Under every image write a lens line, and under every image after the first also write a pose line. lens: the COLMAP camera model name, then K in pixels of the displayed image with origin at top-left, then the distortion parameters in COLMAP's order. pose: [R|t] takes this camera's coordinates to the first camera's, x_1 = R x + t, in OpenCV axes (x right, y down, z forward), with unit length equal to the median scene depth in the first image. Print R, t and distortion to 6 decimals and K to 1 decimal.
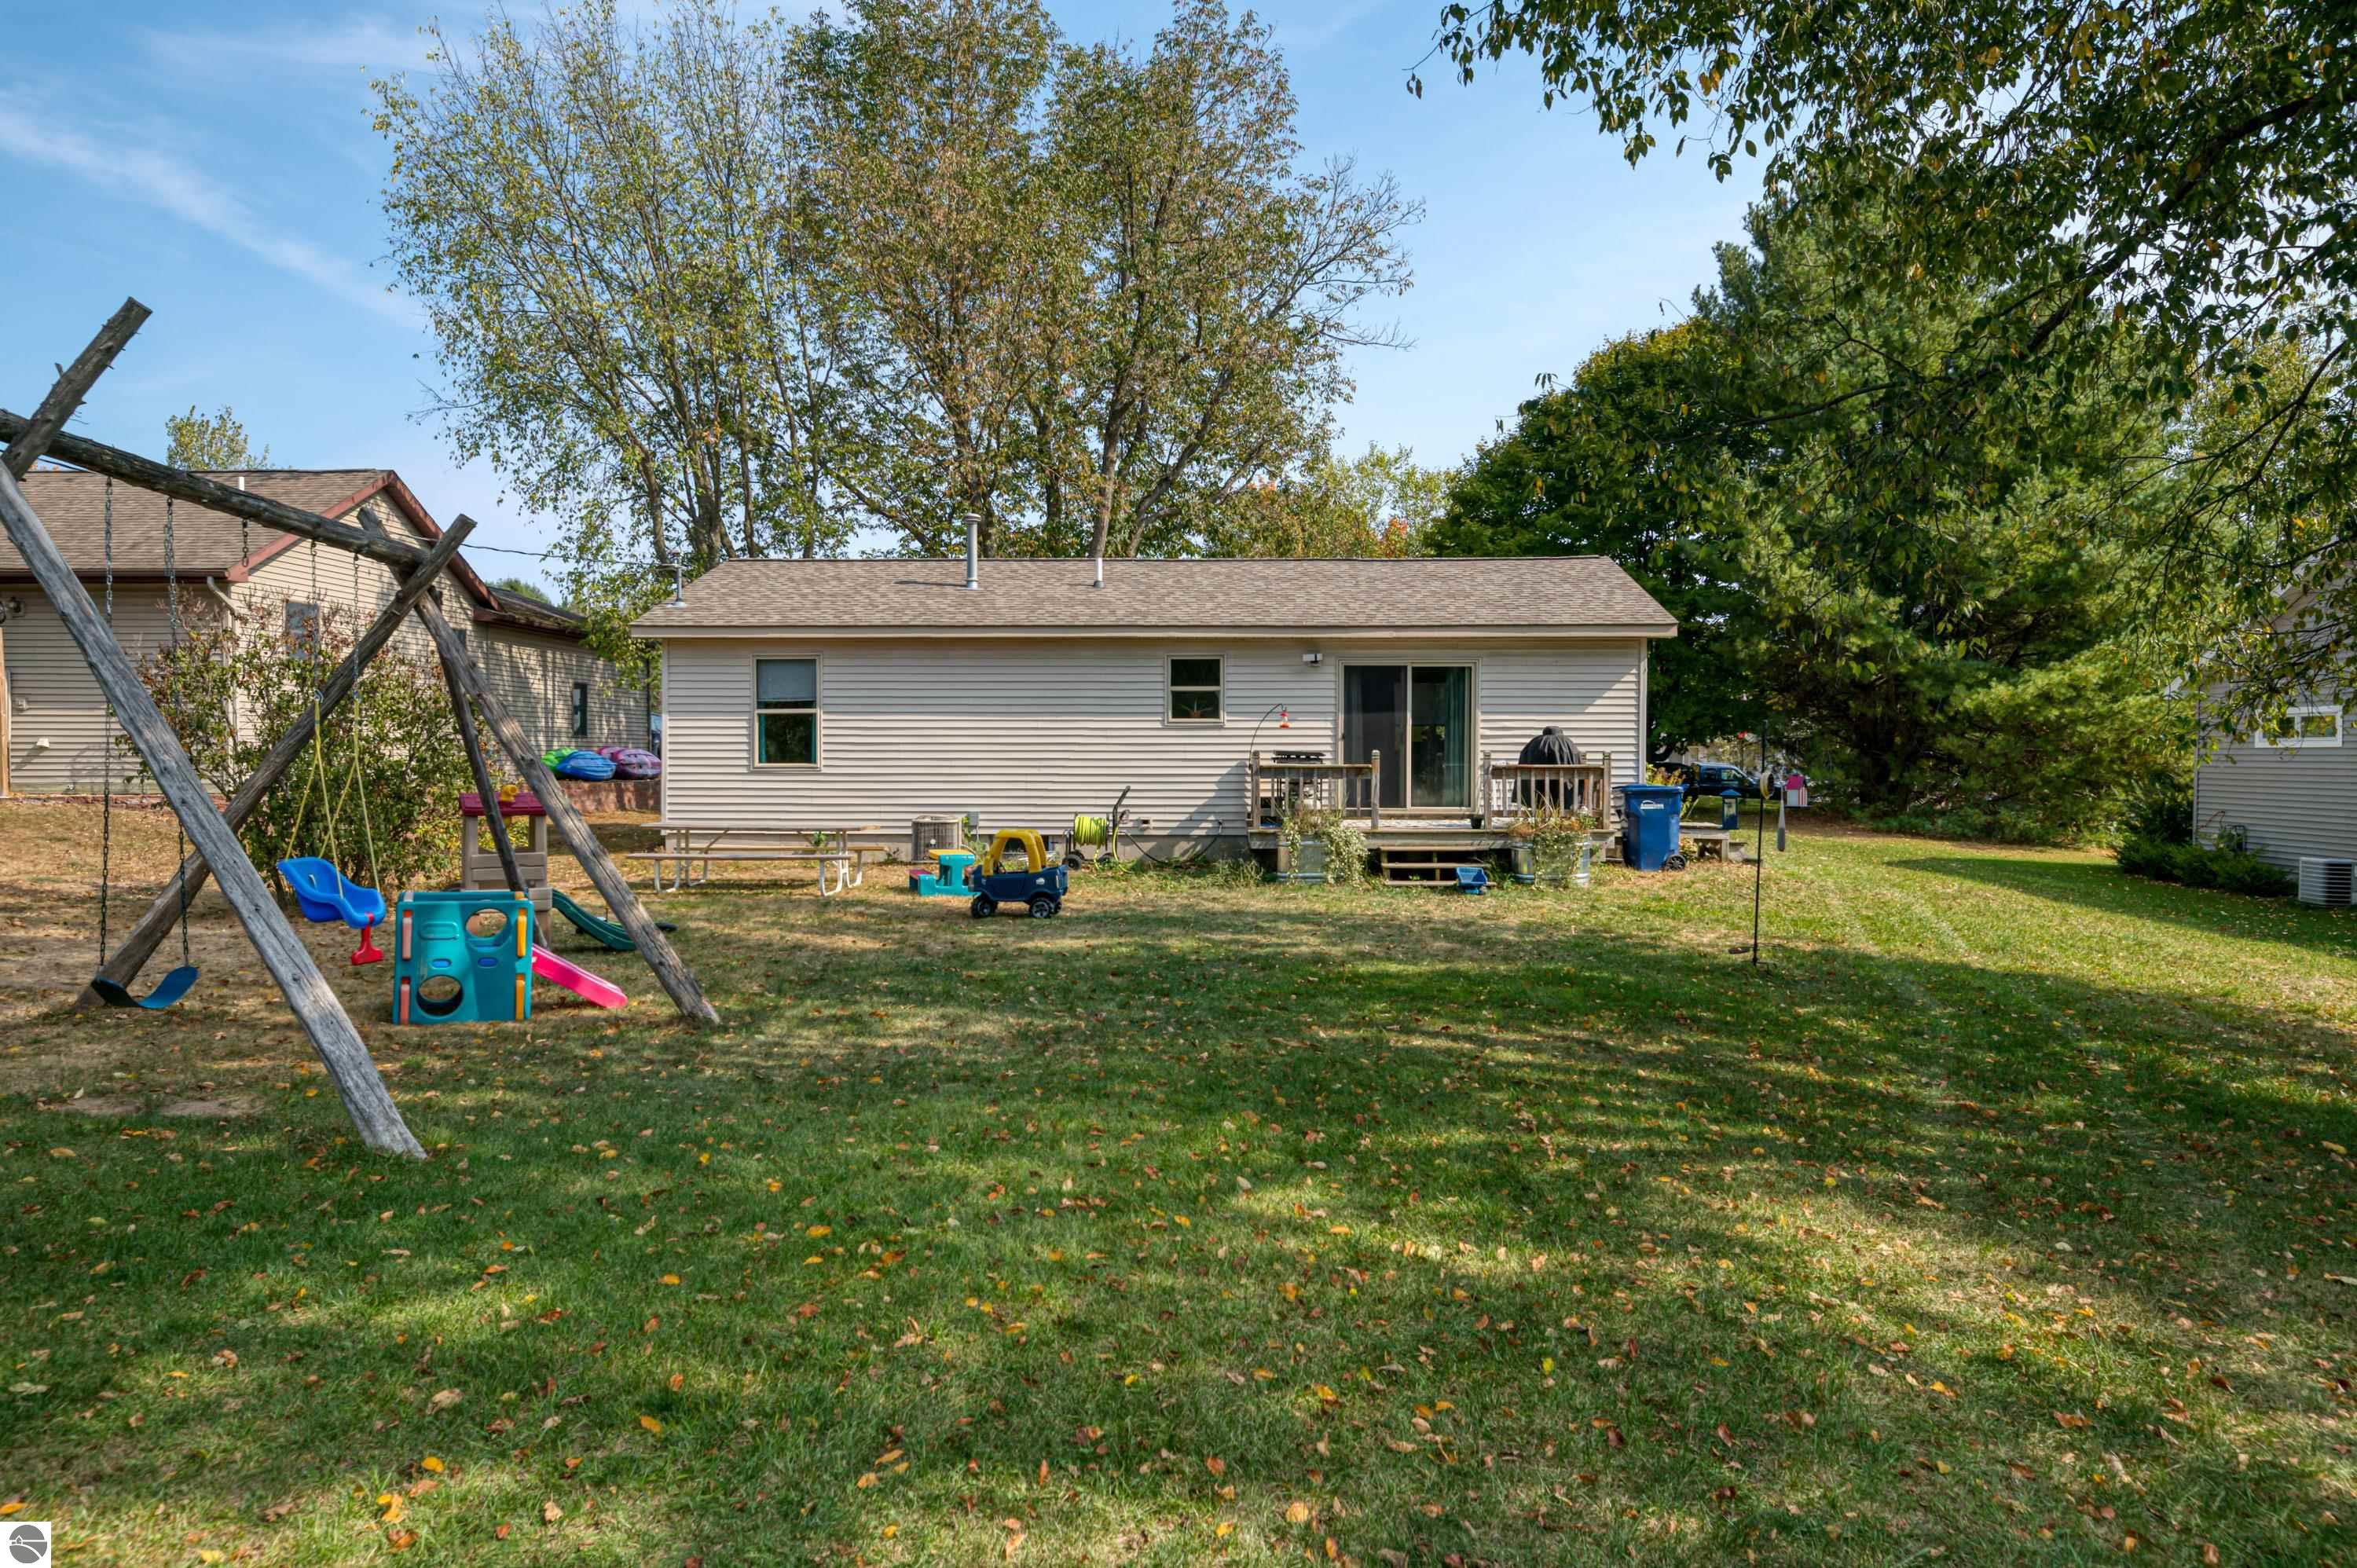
lens RADIAL K [[1640.9, 0, 1178.5], [0, 1640.9, 784.0], [0, 0, 1]] dist [0.062437, 0.002580]
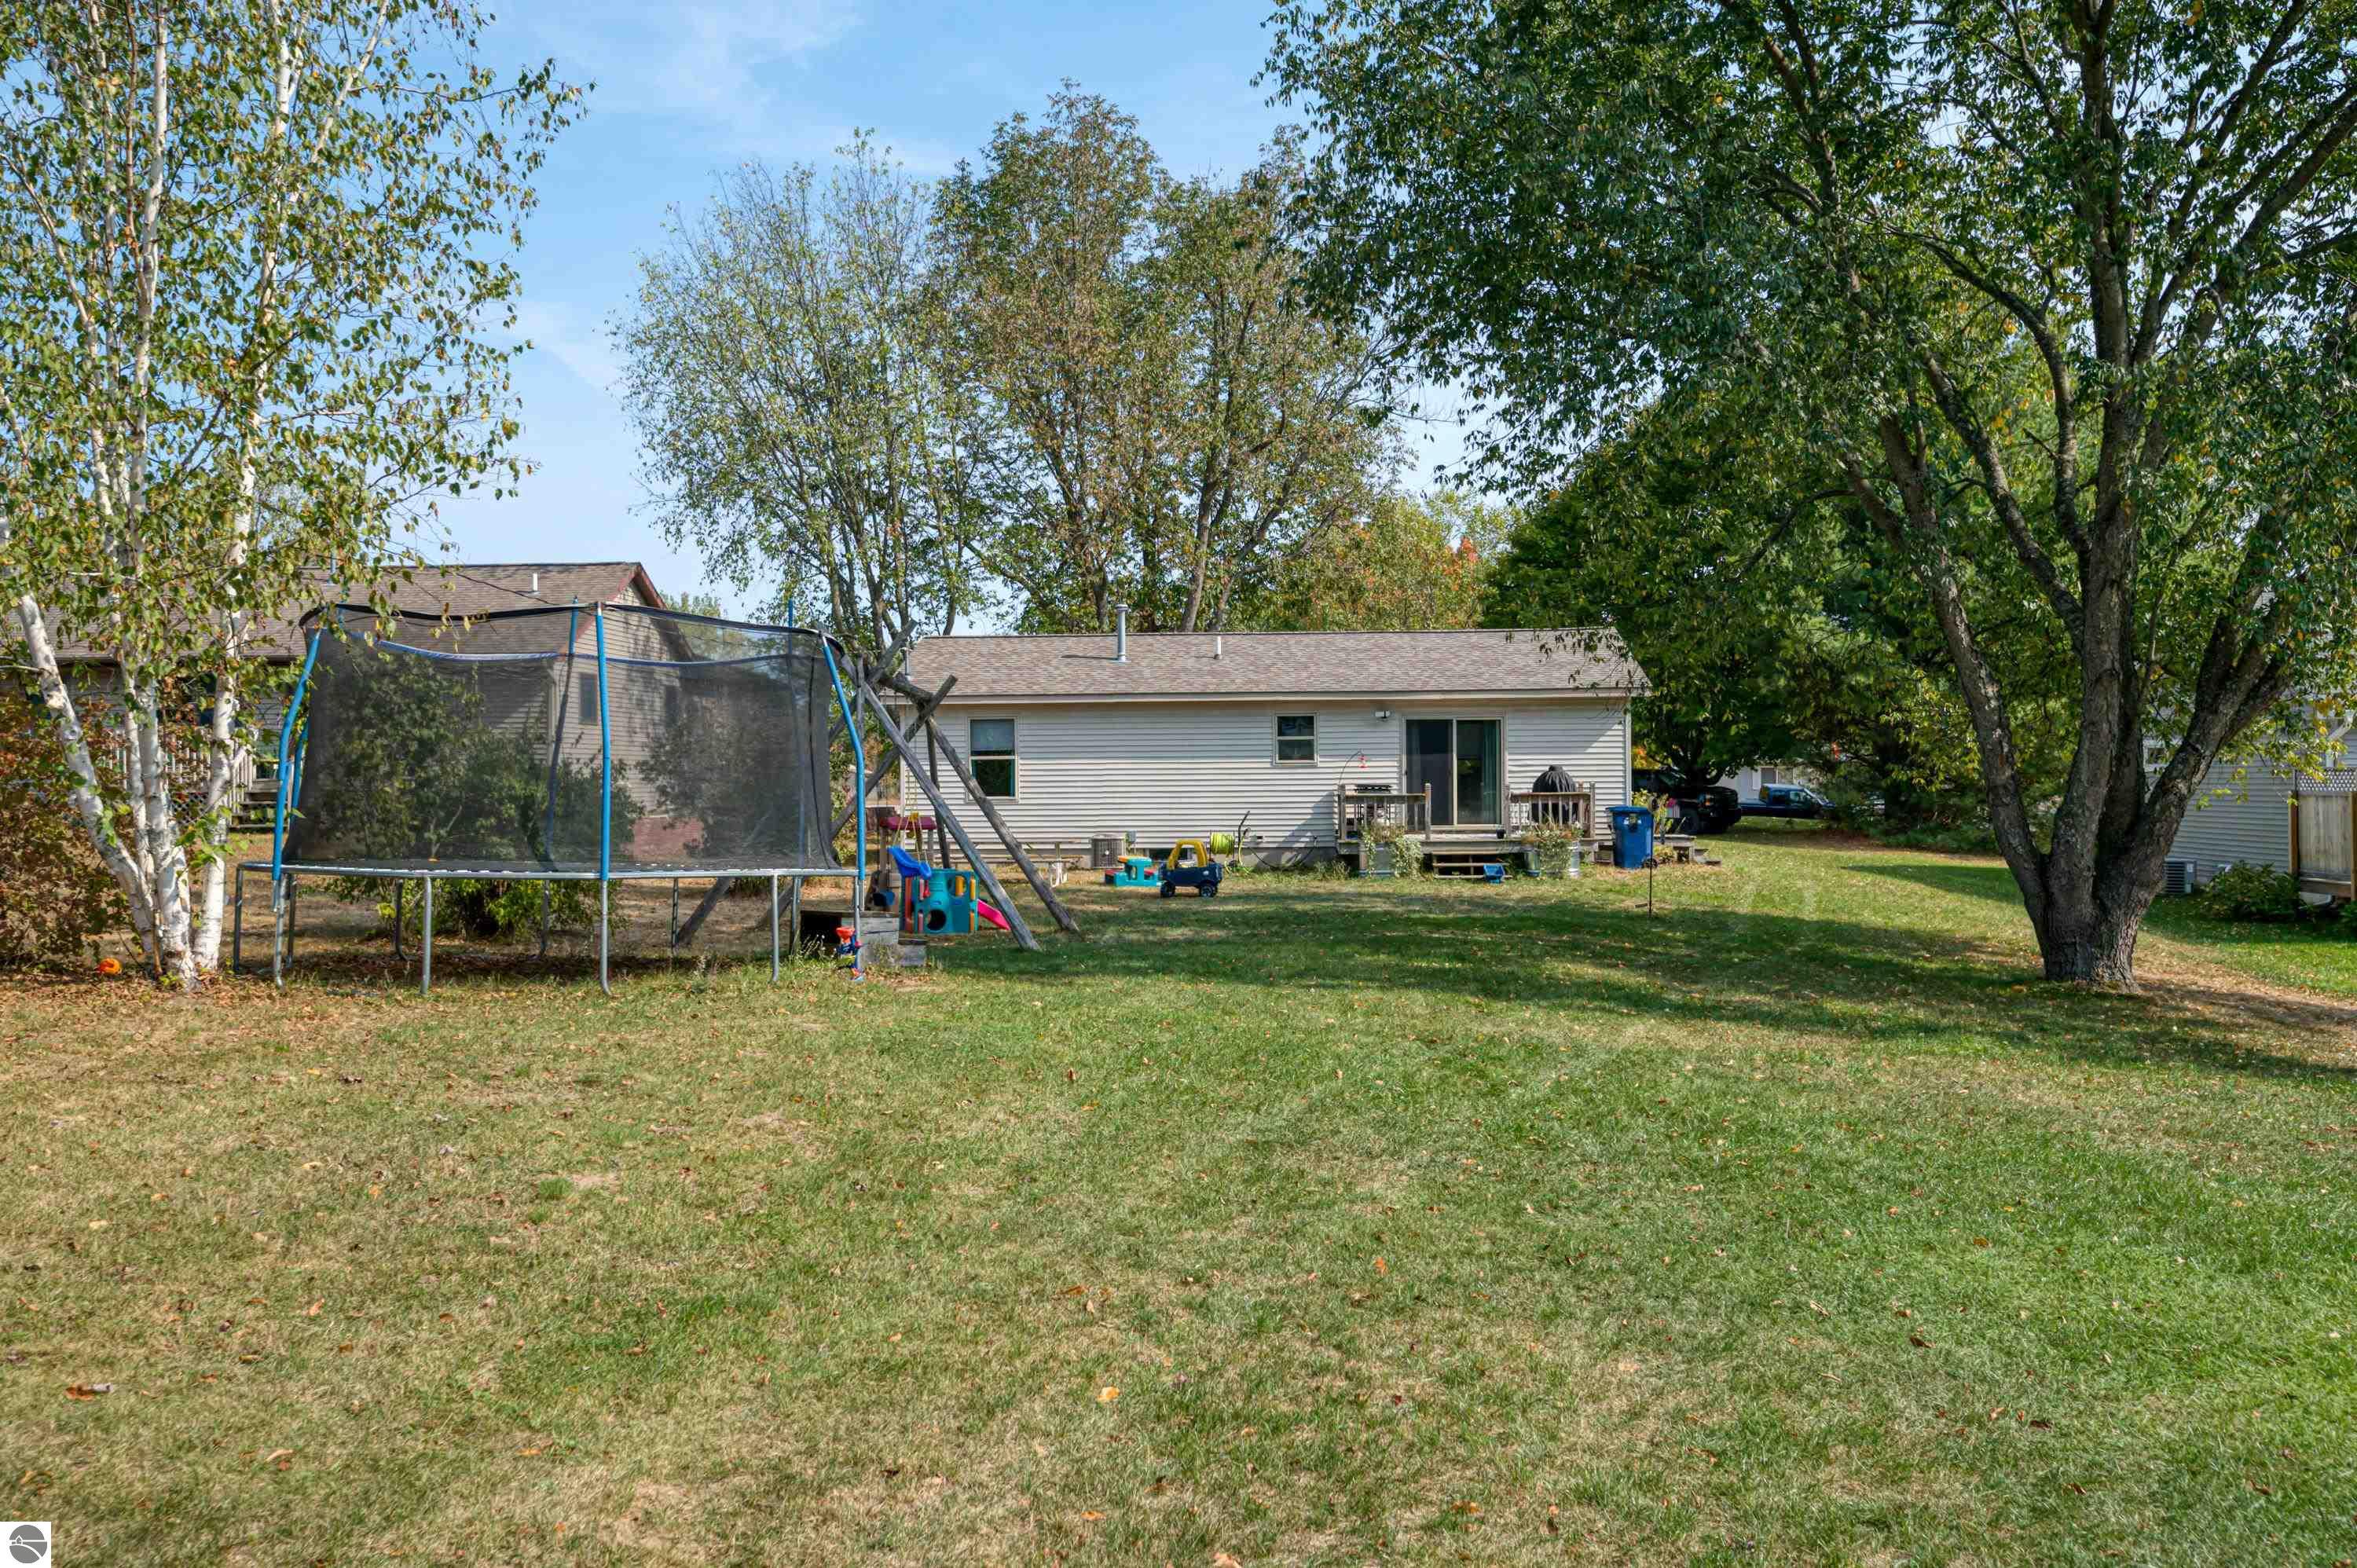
lens RADIAL K [[2002.7, 0, 1267.6], [0, 2002.7, 786.4], [0, 0, 1]] dist [0.076261, 0.000378]
pose [[0.999700, -0.009471, 0.022566, -0.052412], [0.009758, 0.999873, -0.012628, 0.002175], [-0.022443, 0.012844, 0.999666, -0.666225]]
